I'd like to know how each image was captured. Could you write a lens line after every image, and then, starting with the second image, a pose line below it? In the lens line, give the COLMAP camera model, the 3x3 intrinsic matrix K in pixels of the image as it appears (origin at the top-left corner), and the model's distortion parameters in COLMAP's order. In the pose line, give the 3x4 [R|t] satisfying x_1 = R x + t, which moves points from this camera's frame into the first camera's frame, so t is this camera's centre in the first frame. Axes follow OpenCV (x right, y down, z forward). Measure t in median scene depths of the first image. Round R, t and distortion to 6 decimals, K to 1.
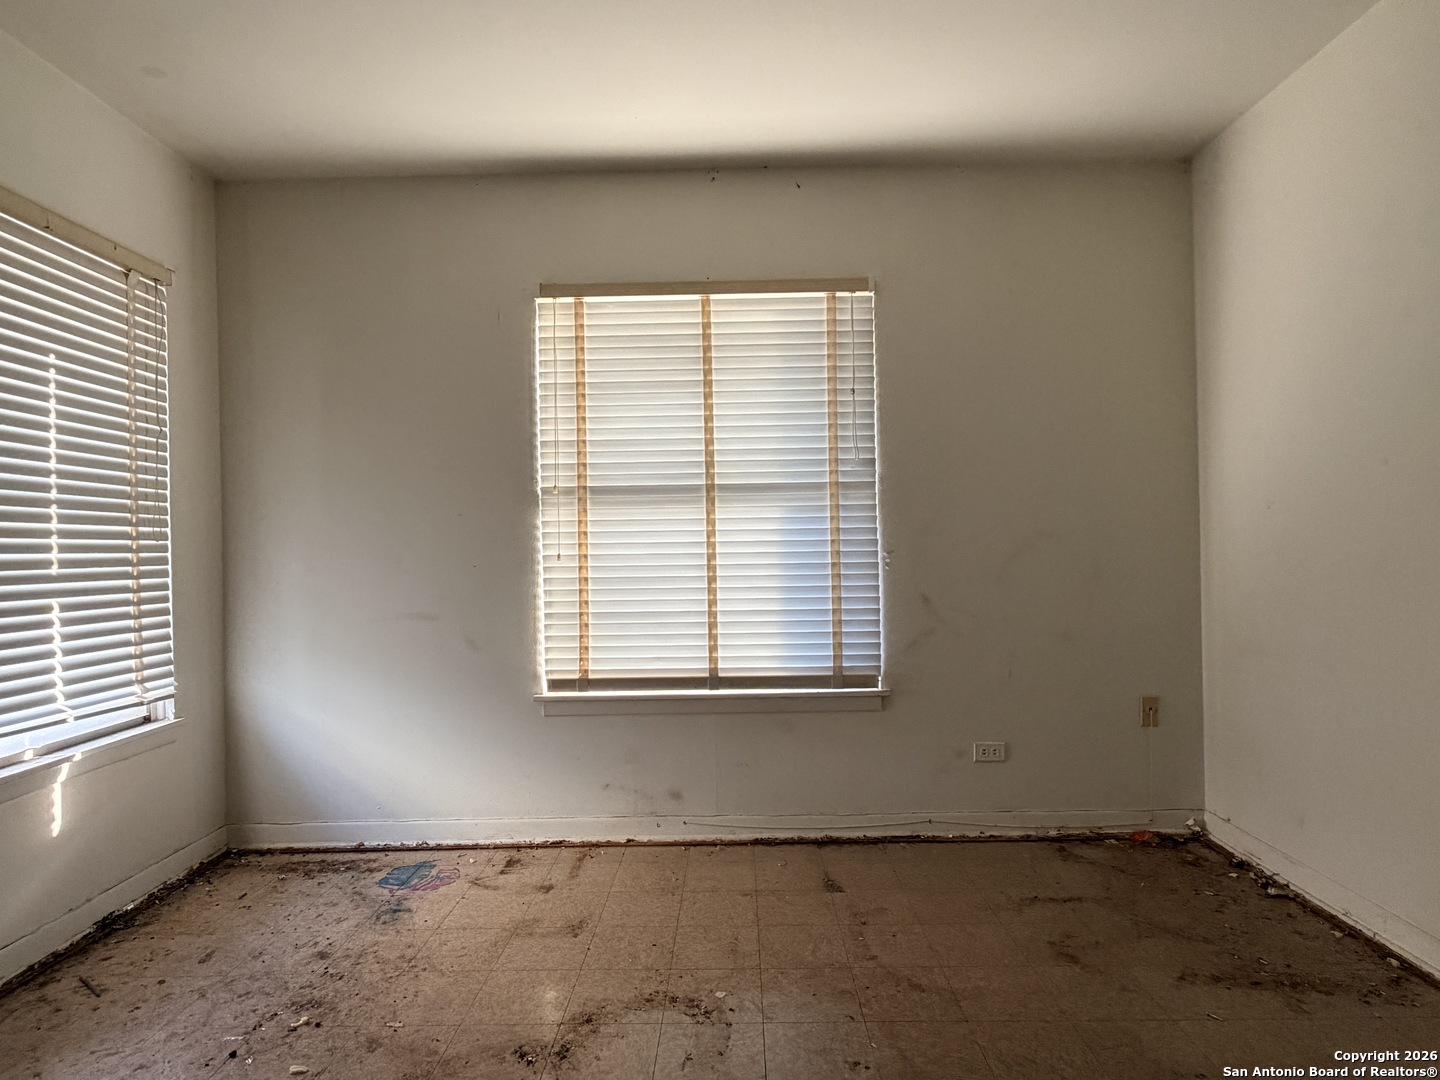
lens RADIAL K [[793.3, 0, 720.2], [0, 793.3, 542.0], [0, 0, 1]] dist [0.001157, 0.000084]
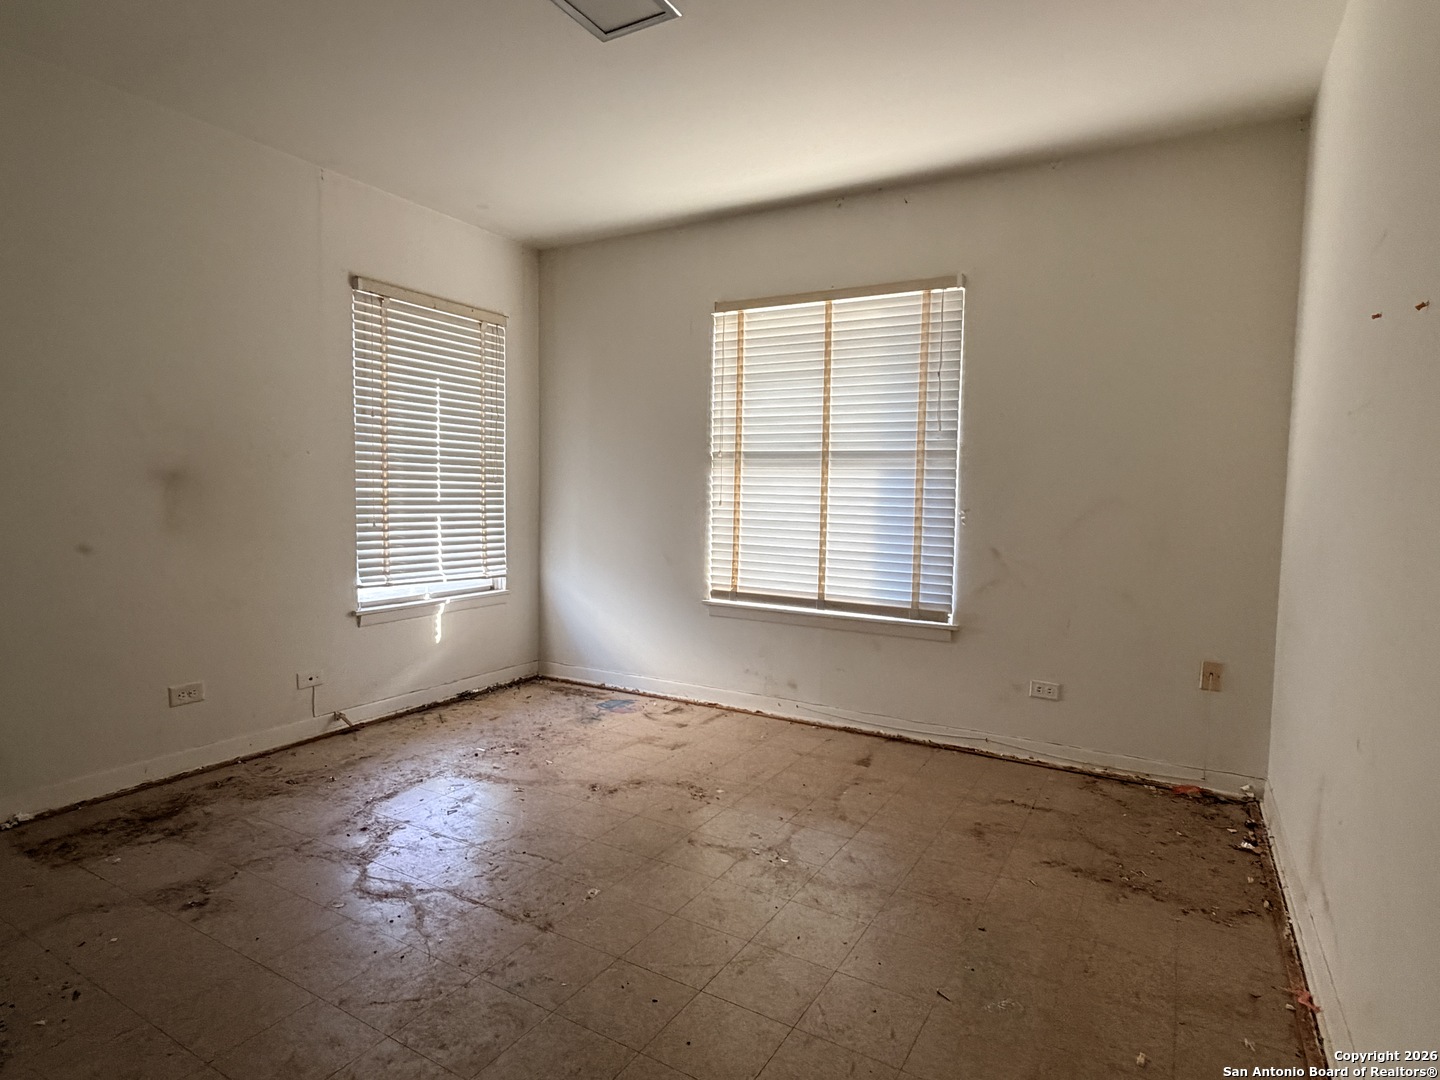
lens RADIAL K [[793.3, 0, 719.9], [0, 793.3, 541.7], [0, 0, 1]] dist [0.001157, 0.000084]
pose [[0.869942, 0.067315, -0.488539, 0.479437], [-0.032348, 0.996296, 0.079674, -0.023646], [0.492093, -0.053509, 0.868897, -0.208762]]
